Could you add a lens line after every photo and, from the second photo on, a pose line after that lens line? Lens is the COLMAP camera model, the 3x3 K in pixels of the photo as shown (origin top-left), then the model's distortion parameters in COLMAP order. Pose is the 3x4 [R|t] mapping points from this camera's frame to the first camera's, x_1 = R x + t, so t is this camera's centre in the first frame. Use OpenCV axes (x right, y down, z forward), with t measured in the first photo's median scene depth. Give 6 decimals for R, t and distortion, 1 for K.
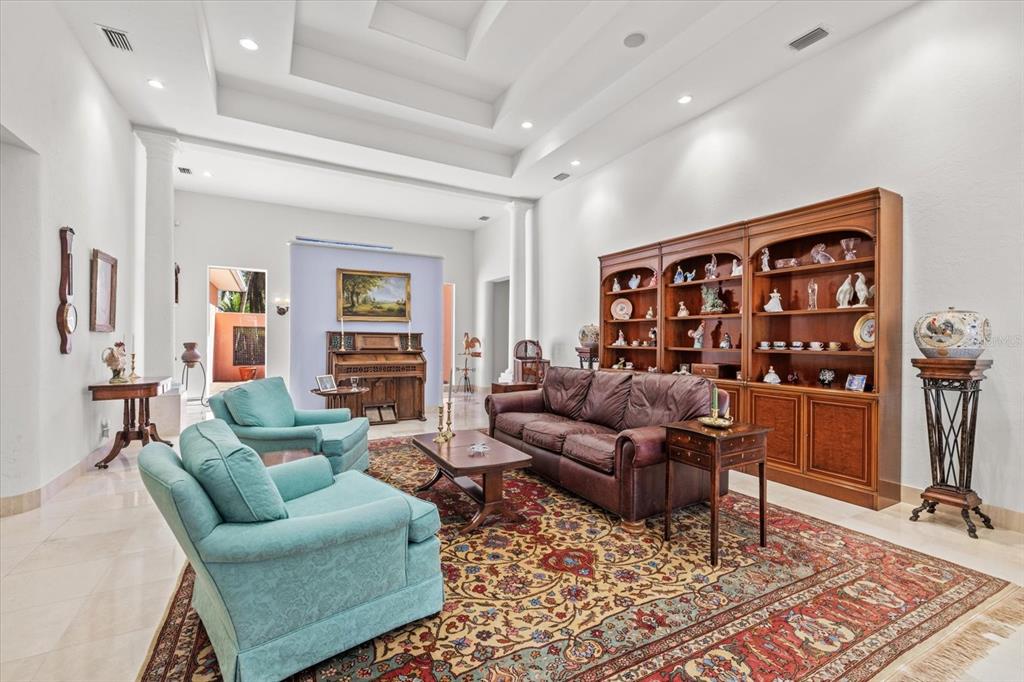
lens RADIAL K [[445.0, 0, 511.3], [0, 445.0, 342.4], [0, 0, 1]] dist [0.003494, 0.000593]
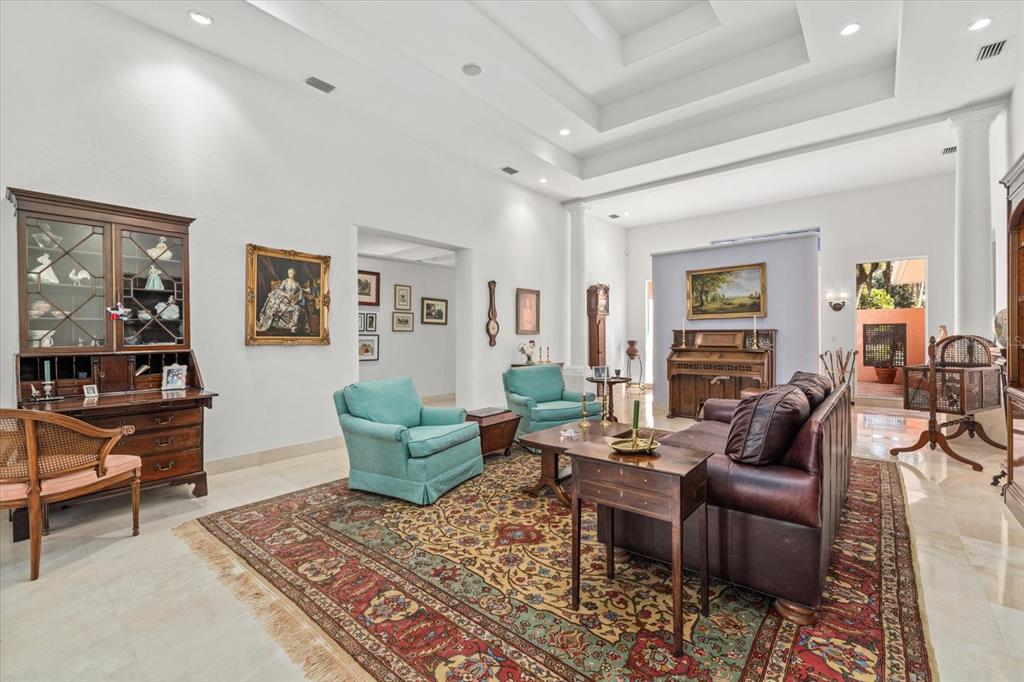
lens RADIAL K [[445.0, 0, 513.3], [0, 445.0, 335.3], [0, 0, 1]] dist [0.003494, 0.000593]
pose [[0.342126, -0.012572, -0.939570, 1.156908], [-0.000300, 0.999909, -0.013489, 0.007583], [0.939654, 0.004897, 0.342091, 0.592791]]
